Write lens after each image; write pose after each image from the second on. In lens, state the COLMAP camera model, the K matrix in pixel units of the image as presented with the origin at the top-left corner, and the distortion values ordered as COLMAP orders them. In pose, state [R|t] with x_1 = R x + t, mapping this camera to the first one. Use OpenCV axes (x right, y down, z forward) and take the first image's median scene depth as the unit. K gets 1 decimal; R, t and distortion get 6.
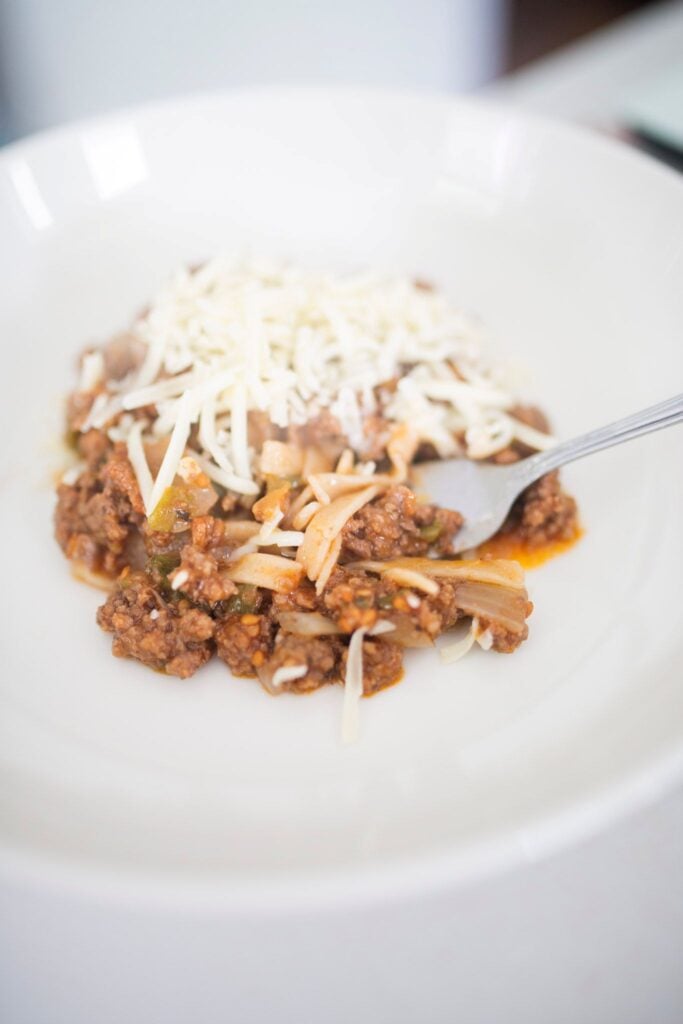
lens RADIAL K [[1134.3, 0, 341.5], [0, 1134.3, 512.0], [0, 0, 1]] dist [0.012349, 0.003090]
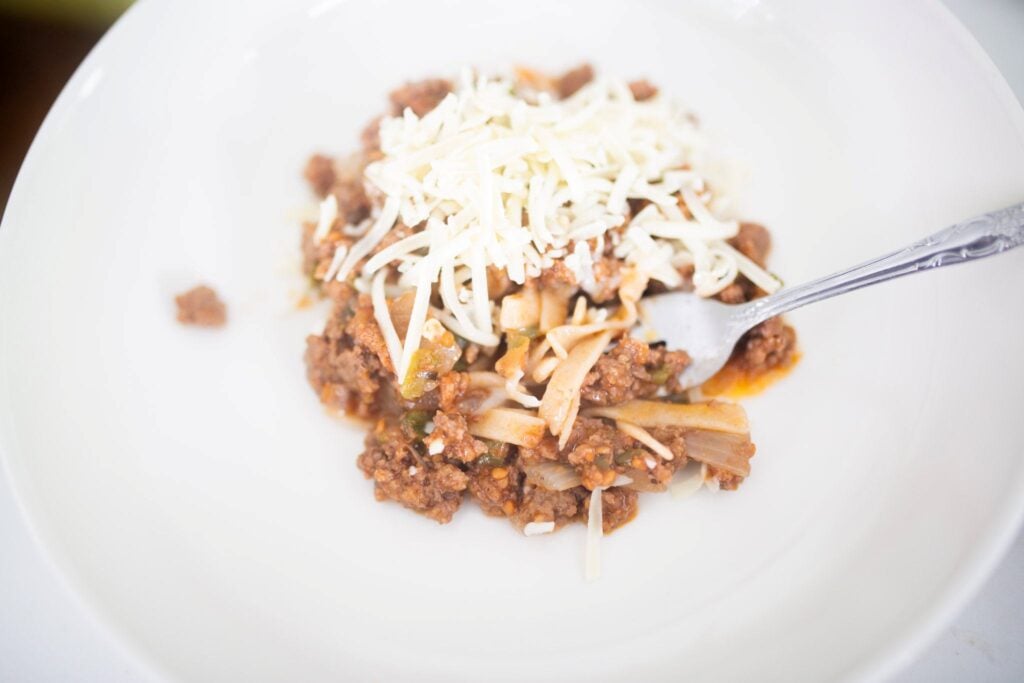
lens RADIAL K [[1134.3, 0, 512.0], [0, 1134.3, 341.5], [0, 0, 1]] dist [0.012349, 0.003090]
pose [[0.999460, -0.032326, 0.005850, -0.068360], [0.029141, 0.954624, 0.296384, -0.340682], [-0.015165, -0.296053, 0.955051, -0.015224]]
